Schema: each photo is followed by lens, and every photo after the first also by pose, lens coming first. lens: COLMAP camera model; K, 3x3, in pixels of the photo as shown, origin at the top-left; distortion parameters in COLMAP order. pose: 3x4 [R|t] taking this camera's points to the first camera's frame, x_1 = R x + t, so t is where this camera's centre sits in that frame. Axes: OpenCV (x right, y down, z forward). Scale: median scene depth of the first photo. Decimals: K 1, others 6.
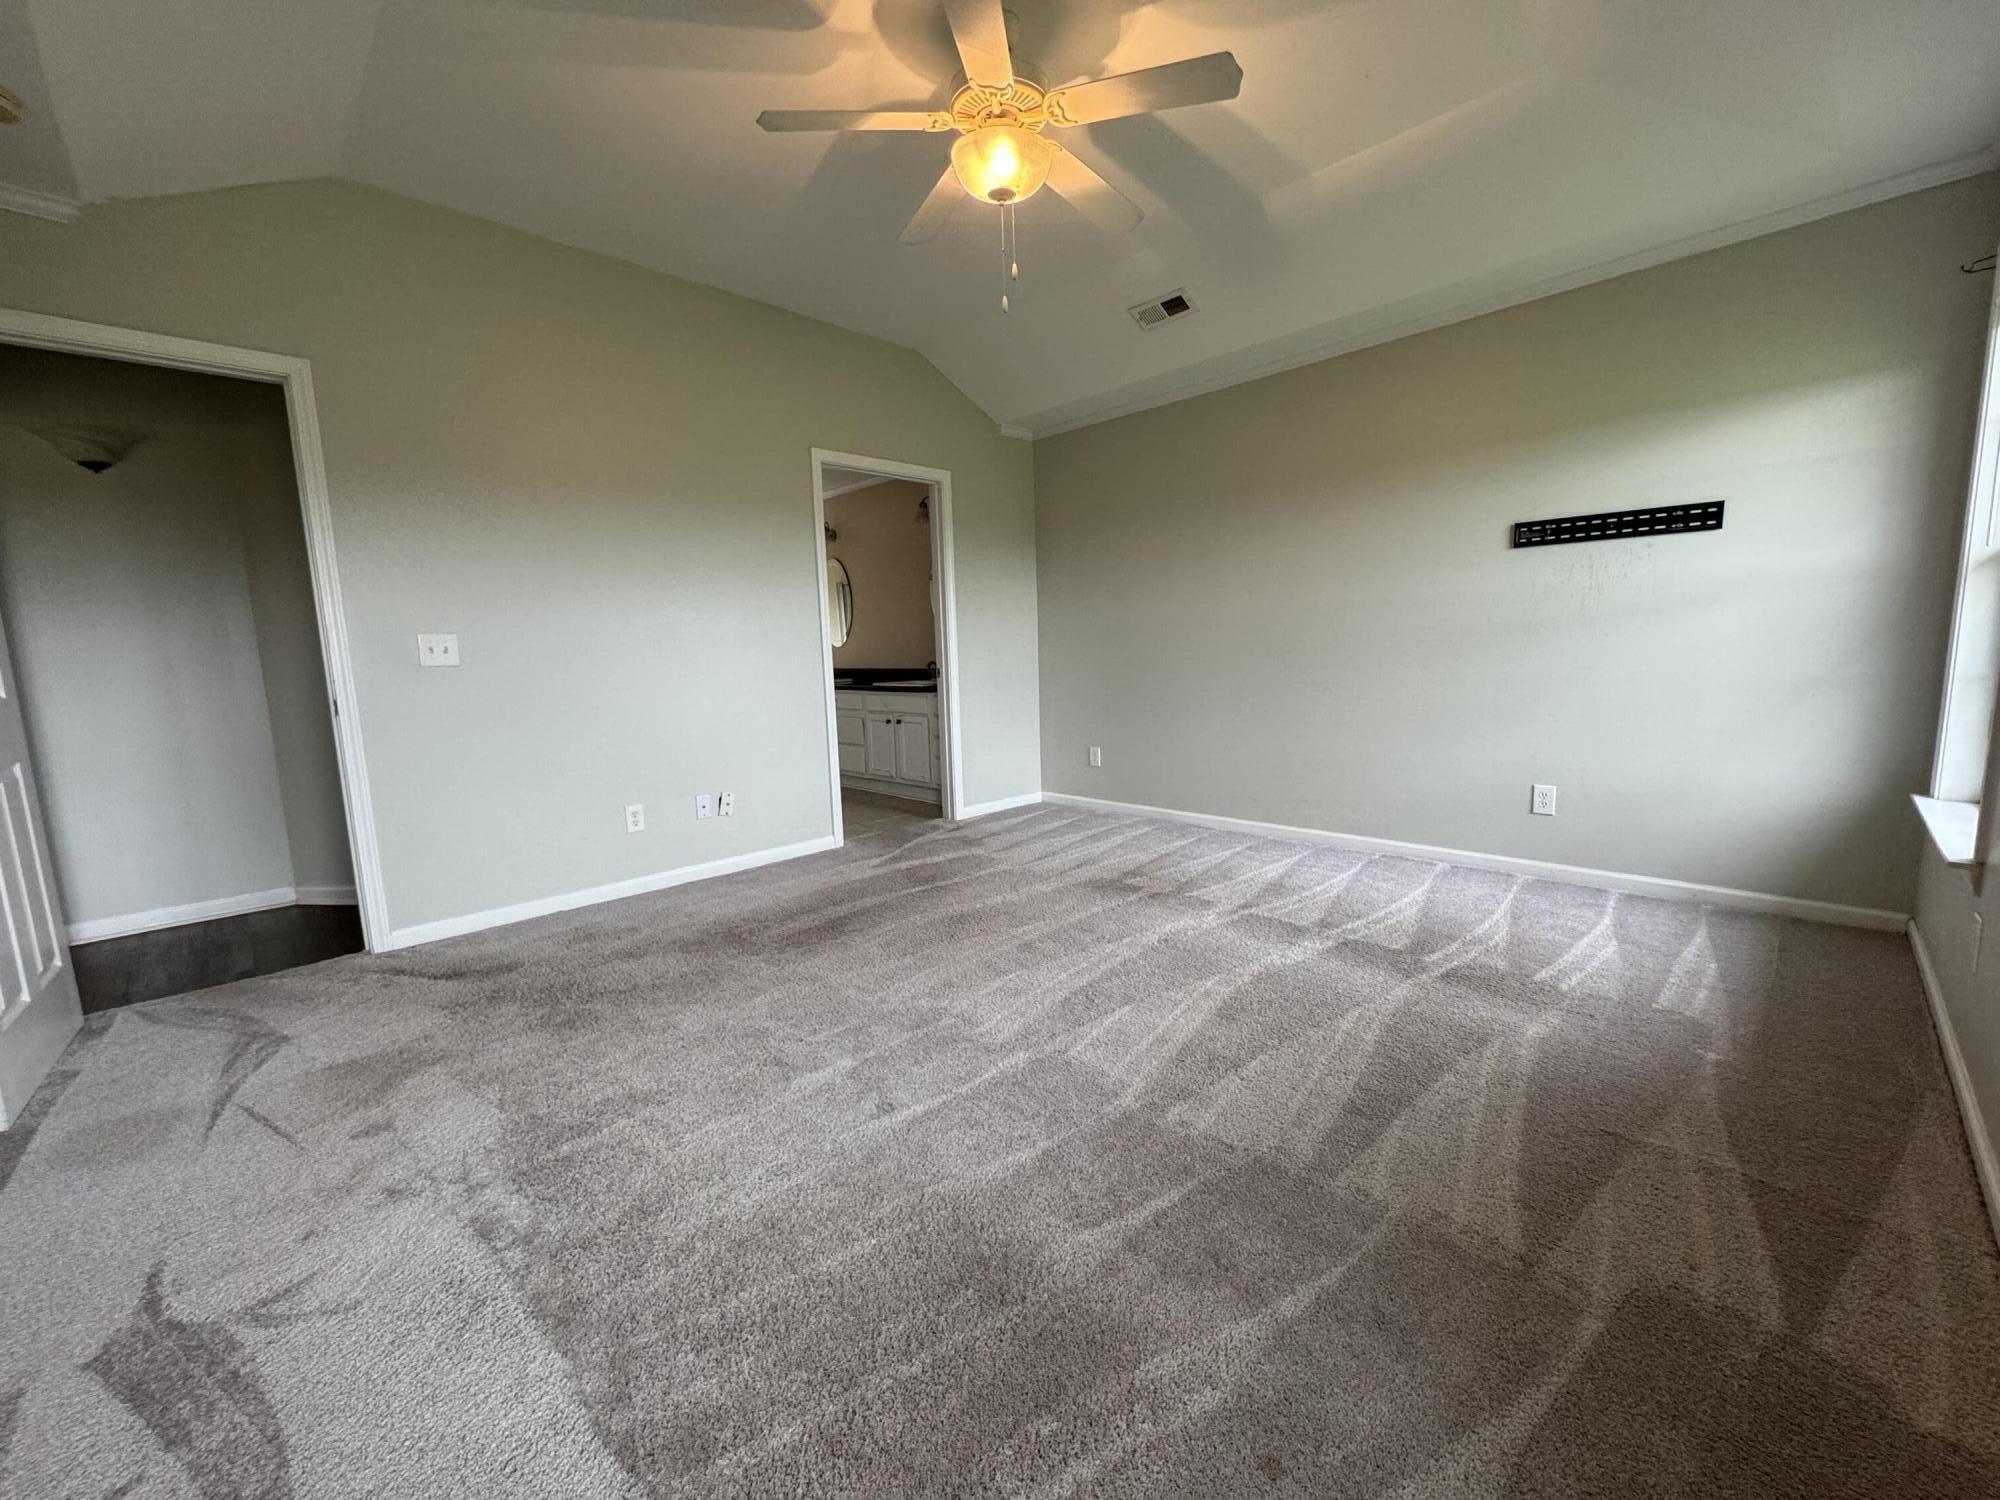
lens RADIAL K [[797.6, 0, 996.4], [0, 797.6, 757.4], [0, 0, 1]] dist [-0.000661, -0.000433]
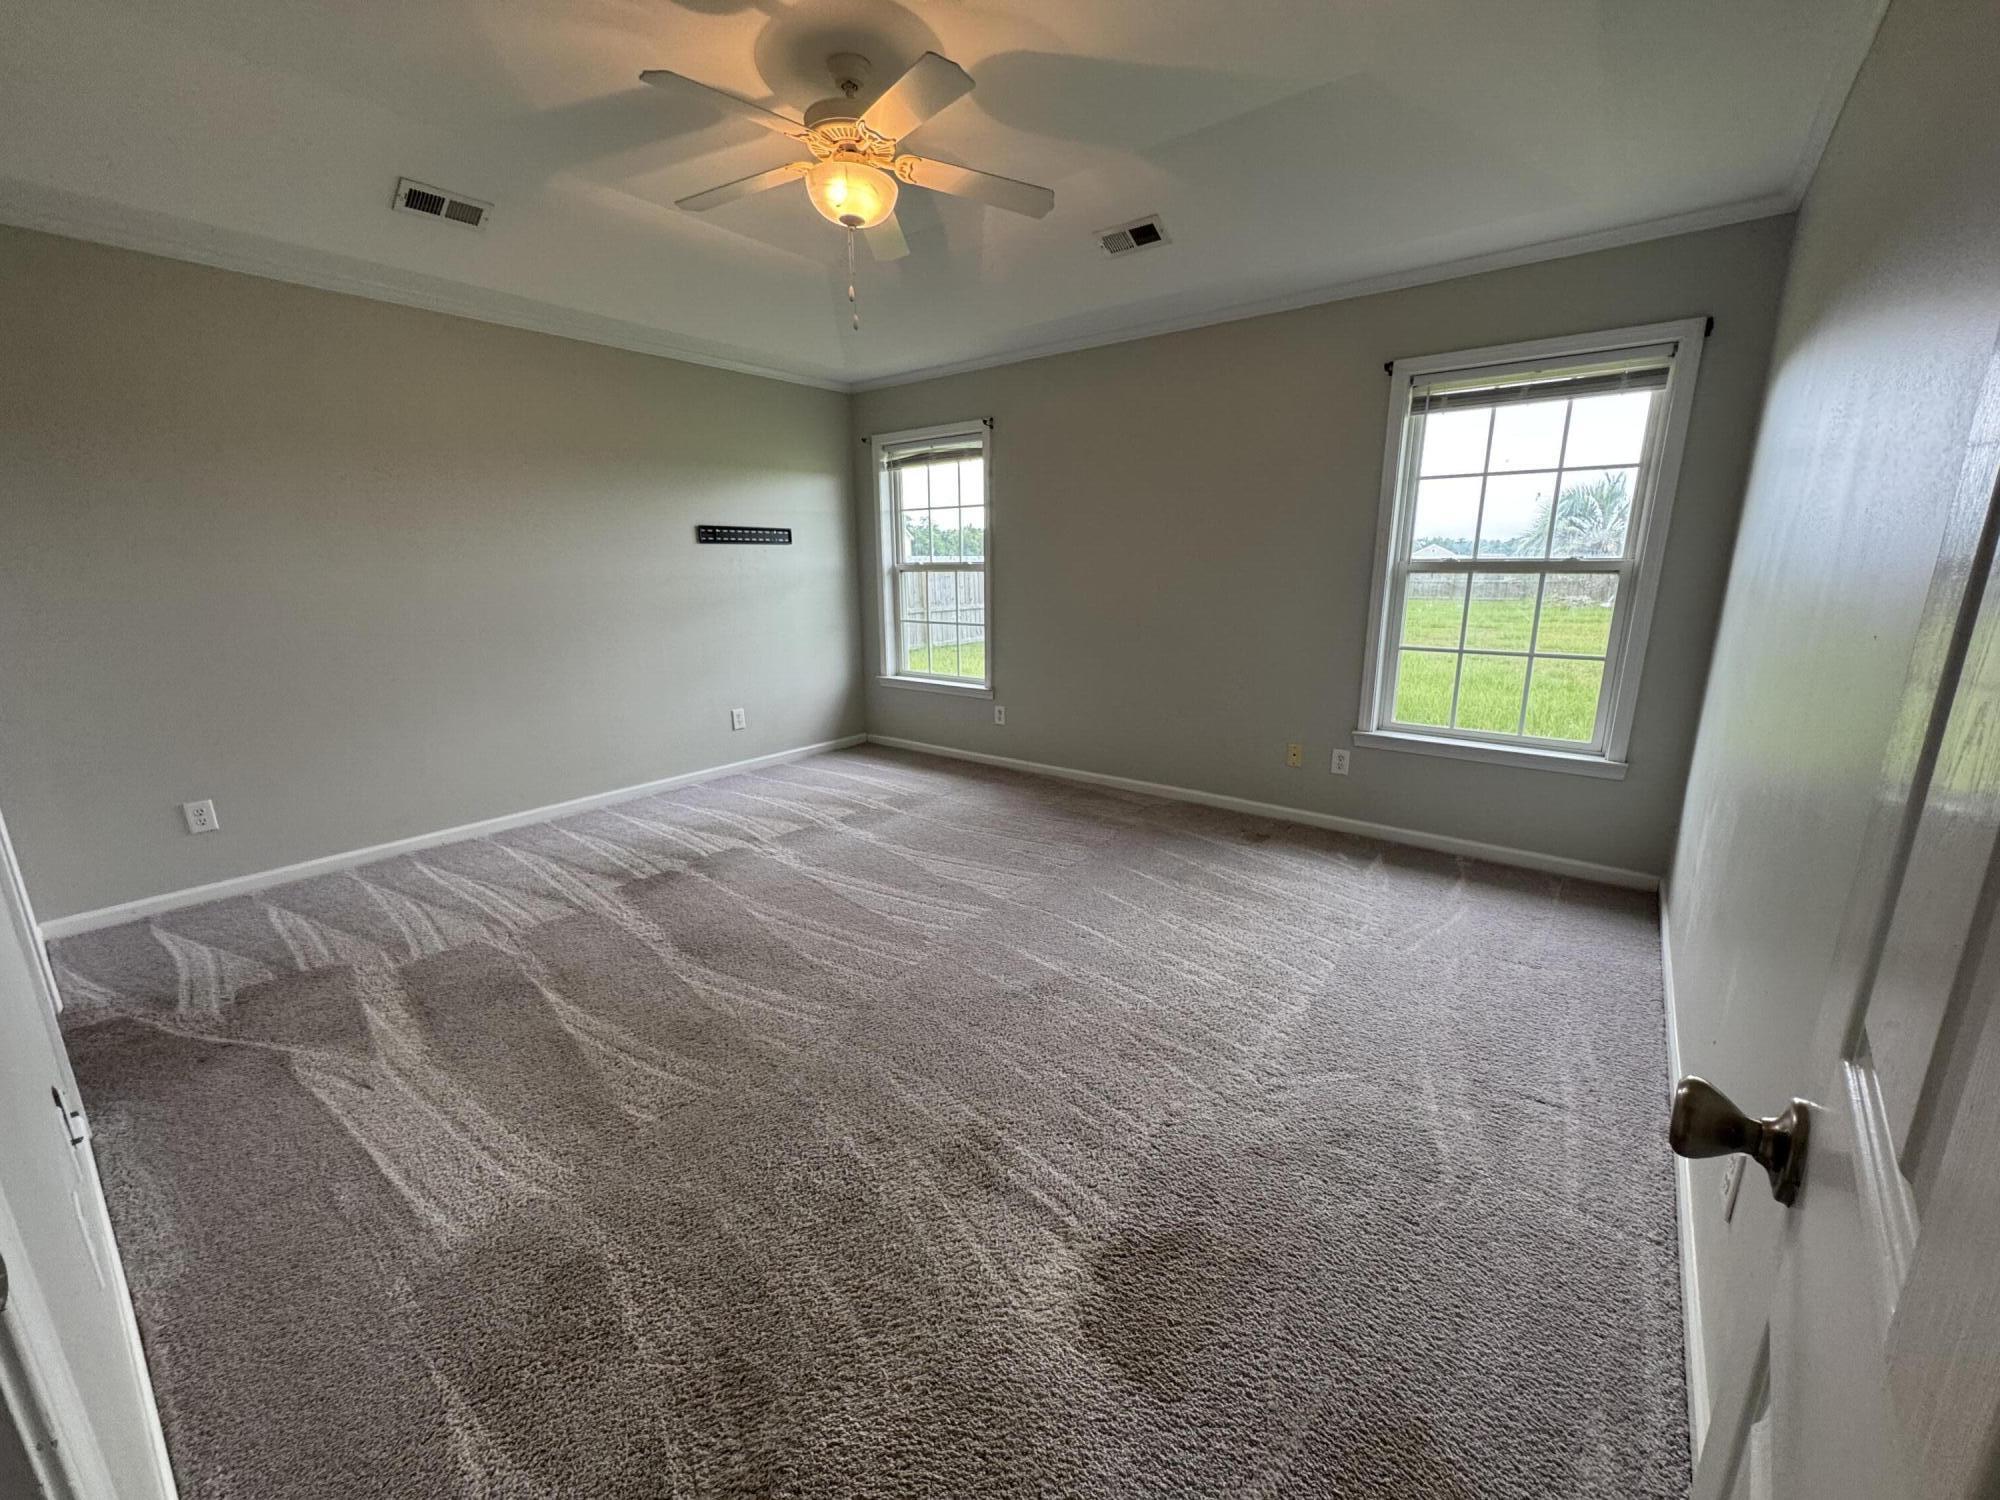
lens RADIAL K [[797.6, 0, 1005.7], [0, 797.6, 758.0], [0, 0, 1]] dist [-0.000661, -0.000433]
pose [[-0.130127, -0.206711, 0.969710, -0.822735], [0.150117, 0.962644, 0.225349, -0.135934], [-0.980067, 0.174894, -0.094235, 0.672034]]
